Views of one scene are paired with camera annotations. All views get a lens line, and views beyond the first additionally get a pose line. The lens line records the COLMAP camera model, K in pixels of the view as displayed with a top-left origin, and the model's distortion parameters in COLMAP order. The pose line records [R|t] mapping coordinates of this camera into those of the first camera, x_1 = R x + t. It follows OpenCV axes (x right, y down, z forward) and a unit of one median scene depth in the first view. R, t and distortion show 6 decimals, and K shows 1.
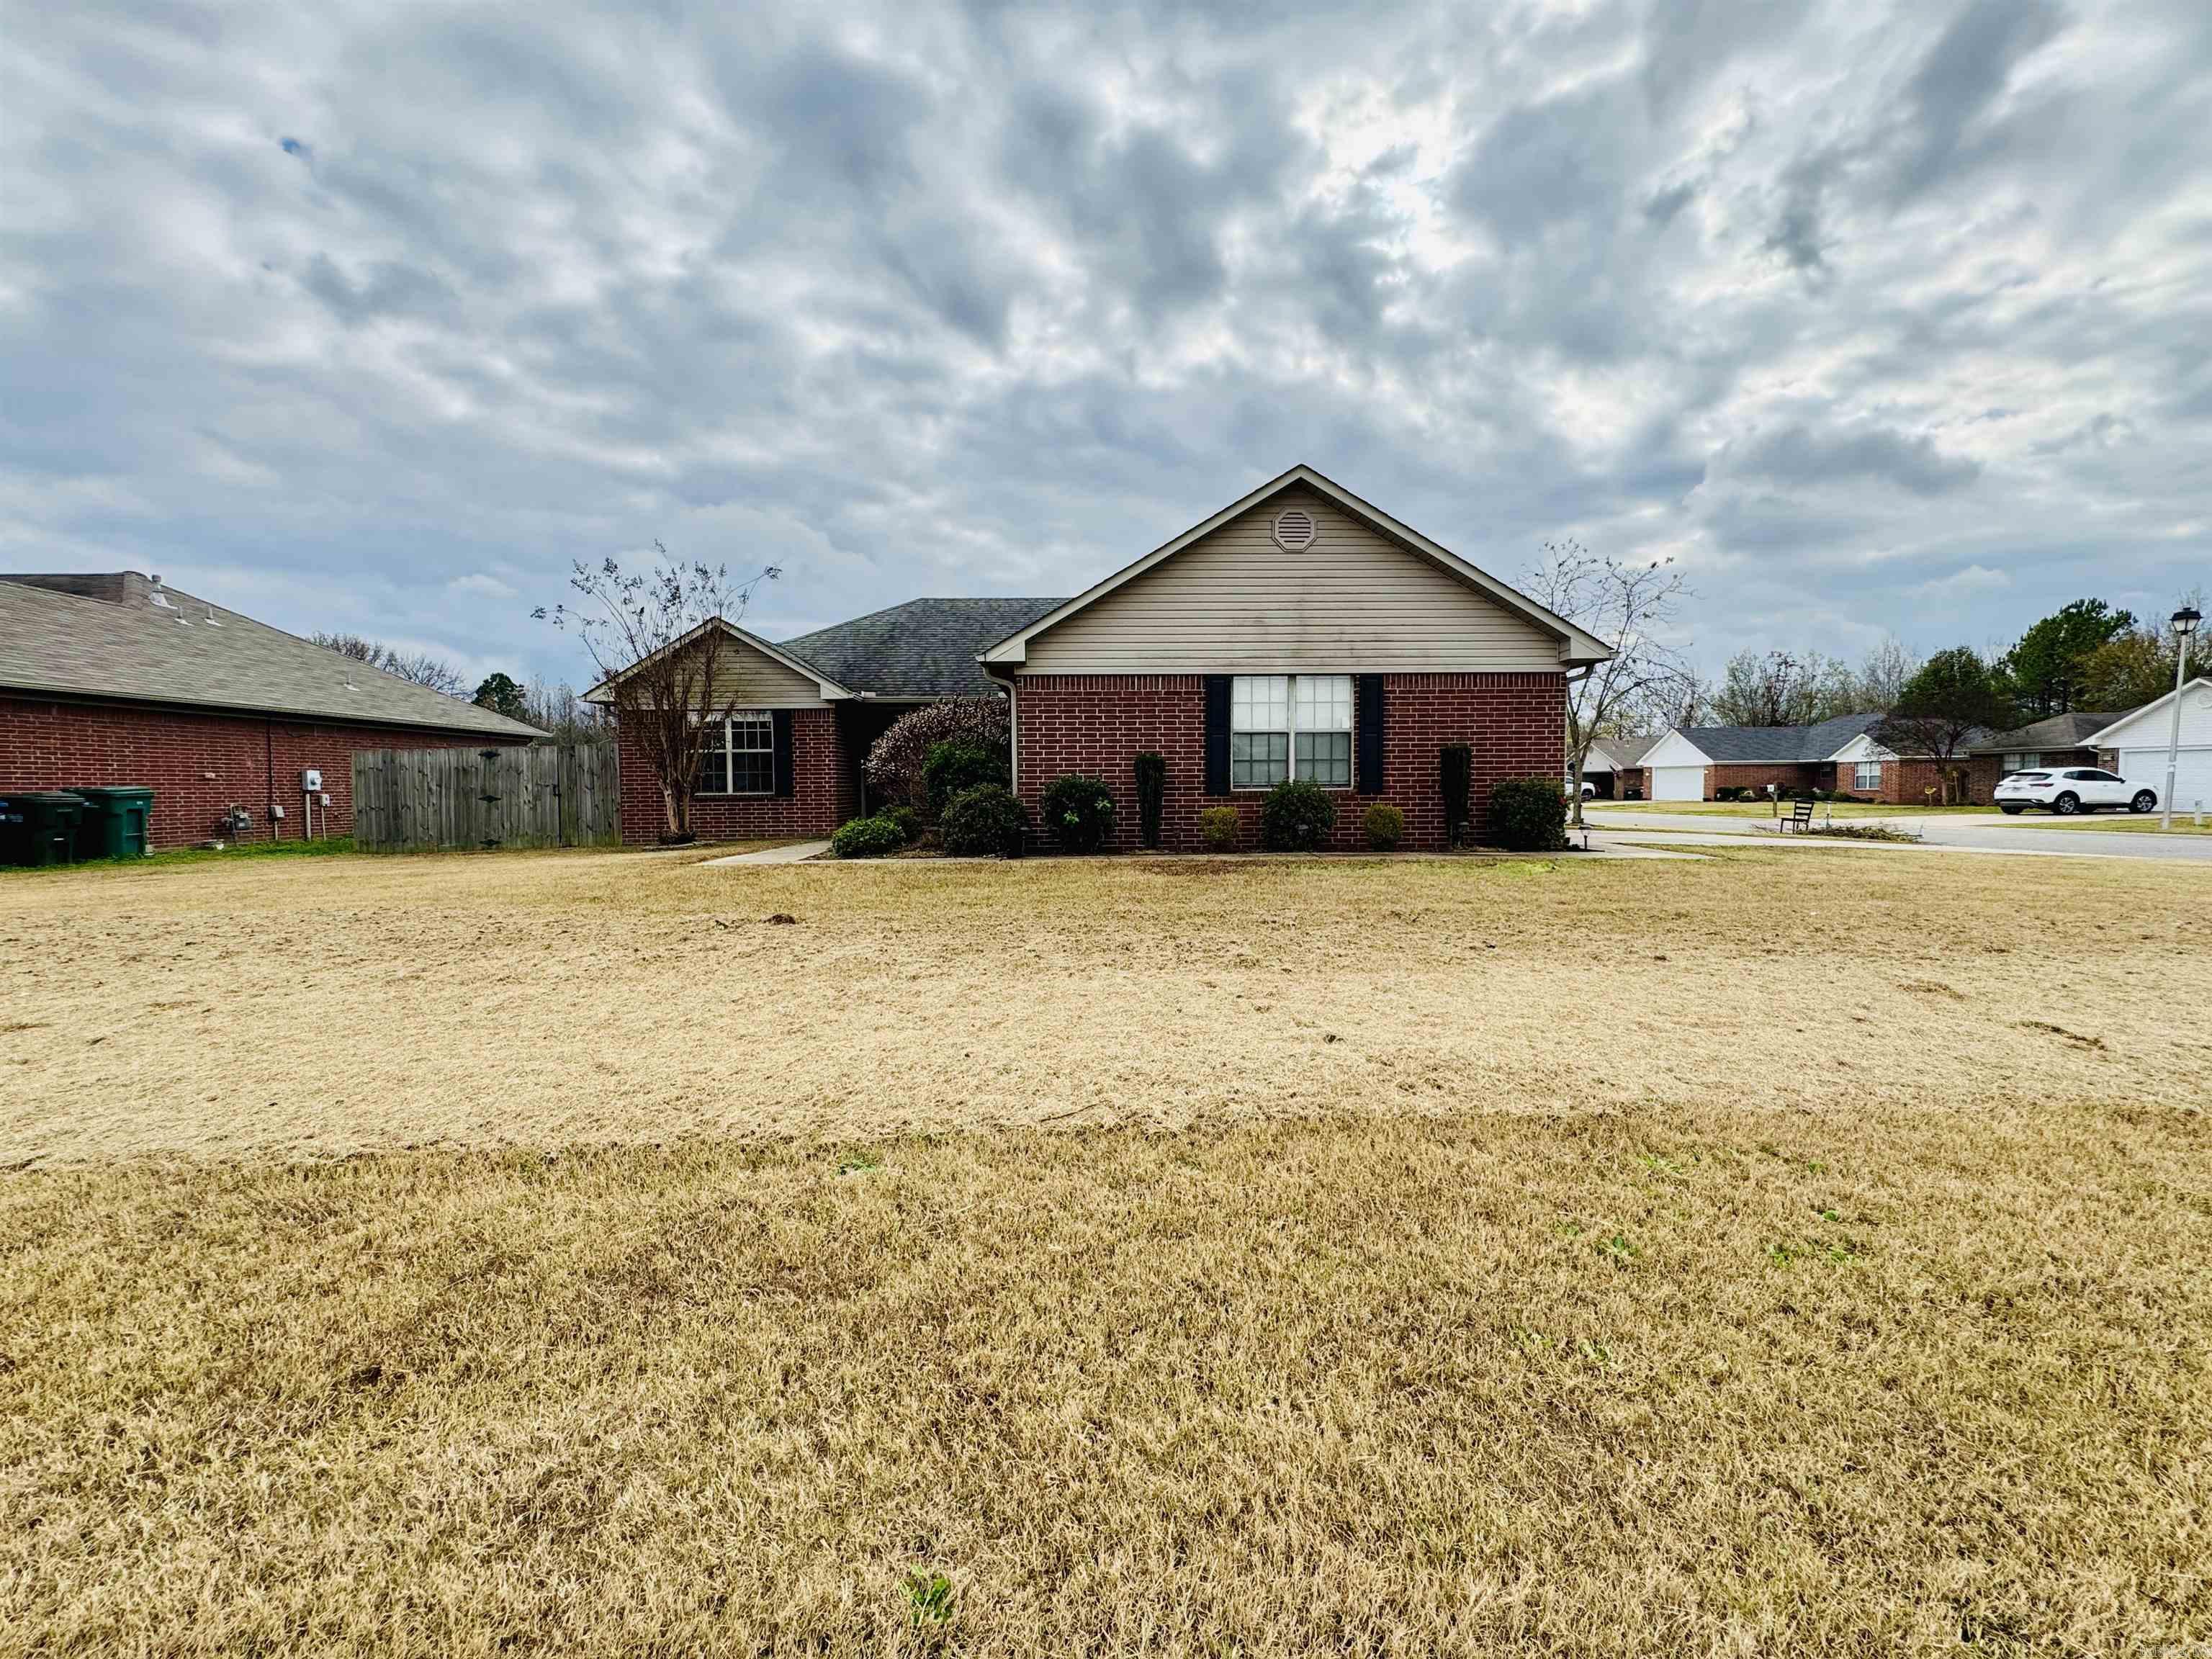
lens RADIAL K [[882.2, 0, 1100.4], [0, 882.2, 818.5], [0, 0, 1]] dist [-0.004377, -0.000010]
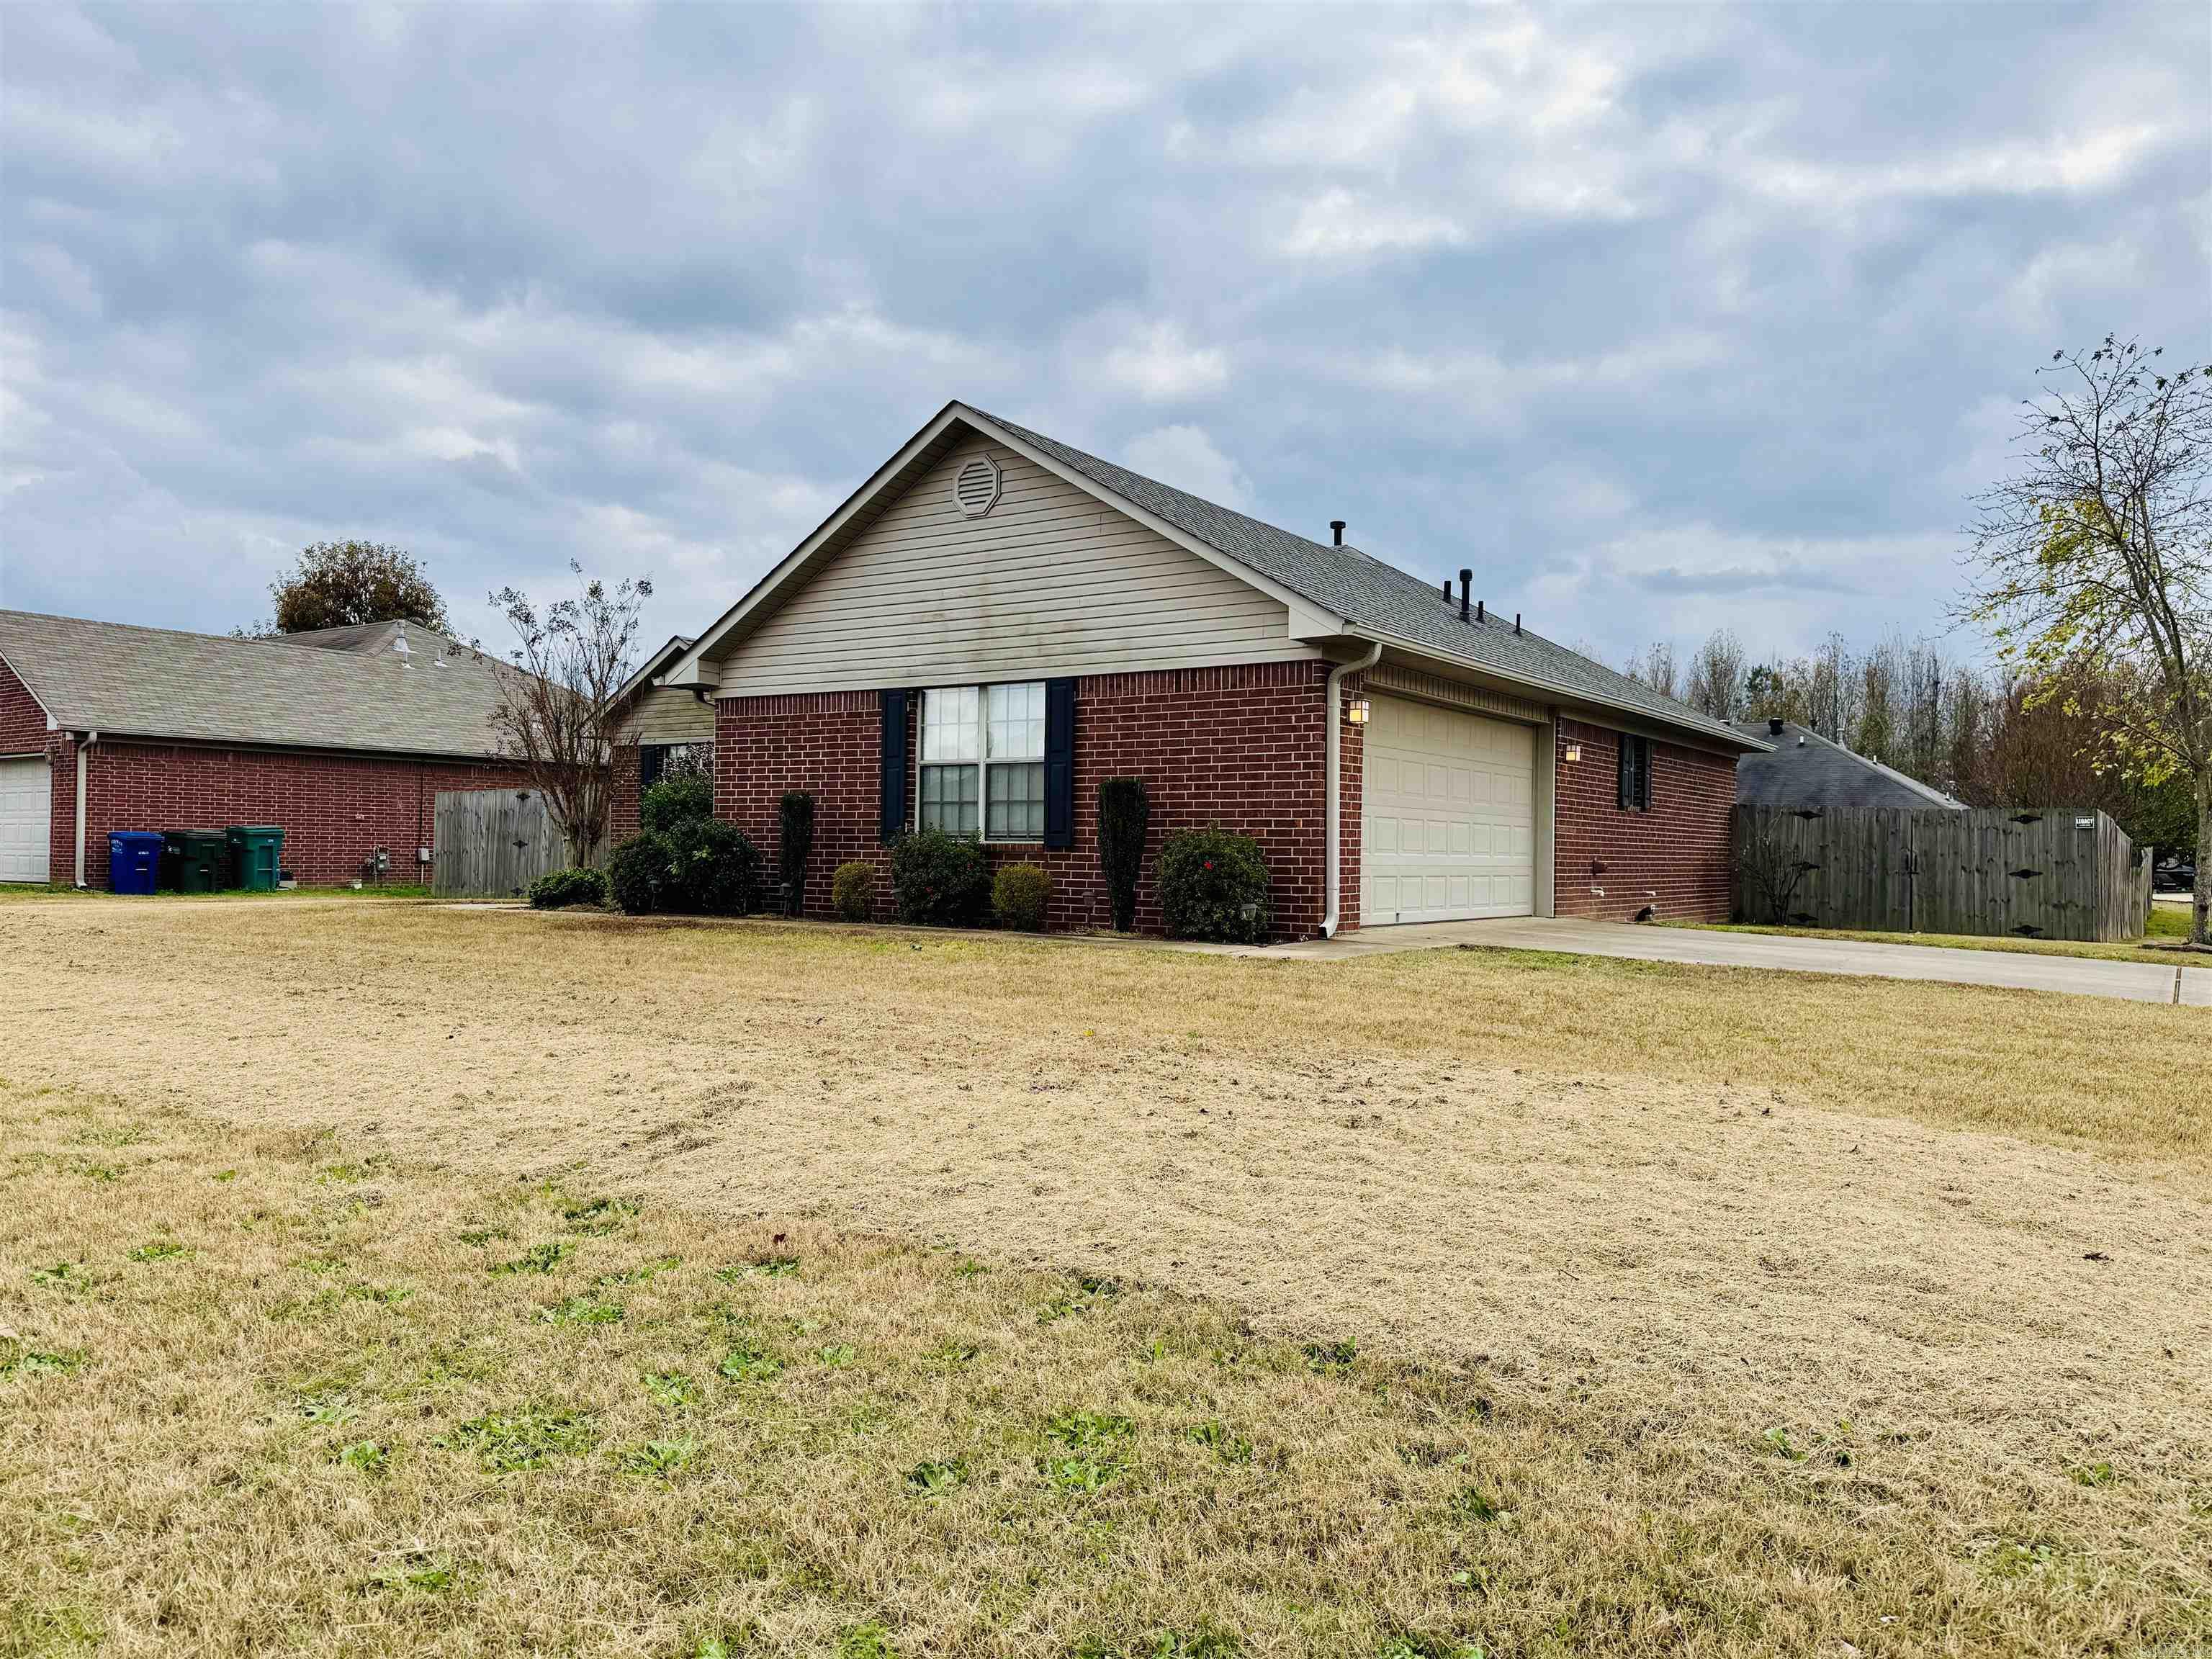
lens RADIAL K [[1539.8, 0, 1105.0], [0, 1539.8, 843.7], [0, 0, 1]] dist [0.050806, -0.057916]
pose [[0.816329, 0.016541, -0.577351, 1.121065], [-0.043019, 0.998555, -0.032216, 0.004979], [0.575984, 0.051136, 0.815860, 0.035455]]
